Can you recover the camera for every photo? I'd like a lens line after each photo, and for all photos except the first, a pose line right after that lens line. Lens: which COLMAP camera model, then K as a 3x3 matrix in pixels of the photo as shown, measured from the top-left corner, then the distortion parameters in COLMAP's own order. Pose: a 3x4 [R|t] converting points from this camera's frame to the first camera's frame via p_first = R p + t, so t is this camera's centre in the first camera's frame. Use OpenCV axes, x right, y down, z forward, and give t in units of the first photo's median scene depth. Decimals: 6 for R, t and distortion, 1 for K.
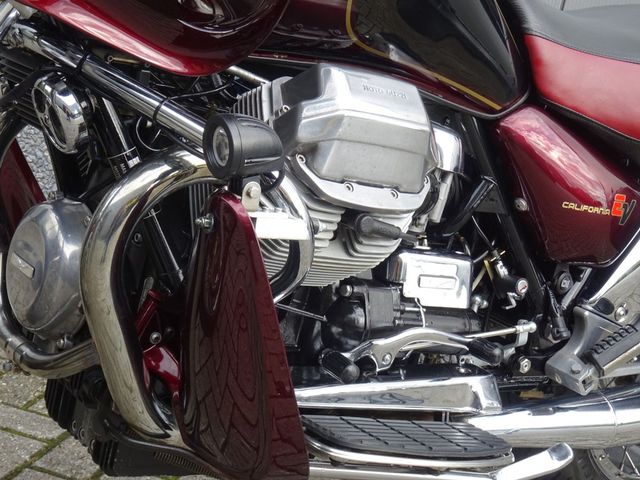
lens RADIAL K [[1158.1, 0, 321.8], [0, 1158.1, 237.6], [0, 0, 1]] dist [0.026380, 0.000000]
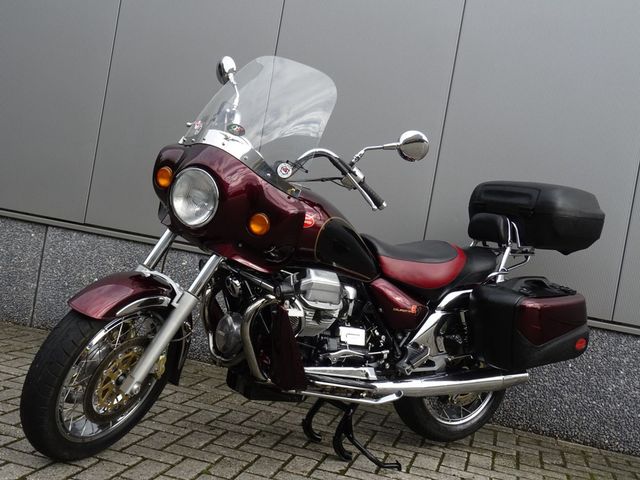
lens RADIAL K [[767.2, 0, 319.5], [0, 767.2, 240.2], [0, 0, 1]] dist [-0.156964, 0.000000]
pose [[0.997265, -0.052900, -0.051623, 0.148188], [0.042788, 0.982663, -0.180395, 0.170994], [0.060271, 0.177693, 0.982239, -1.180158]]
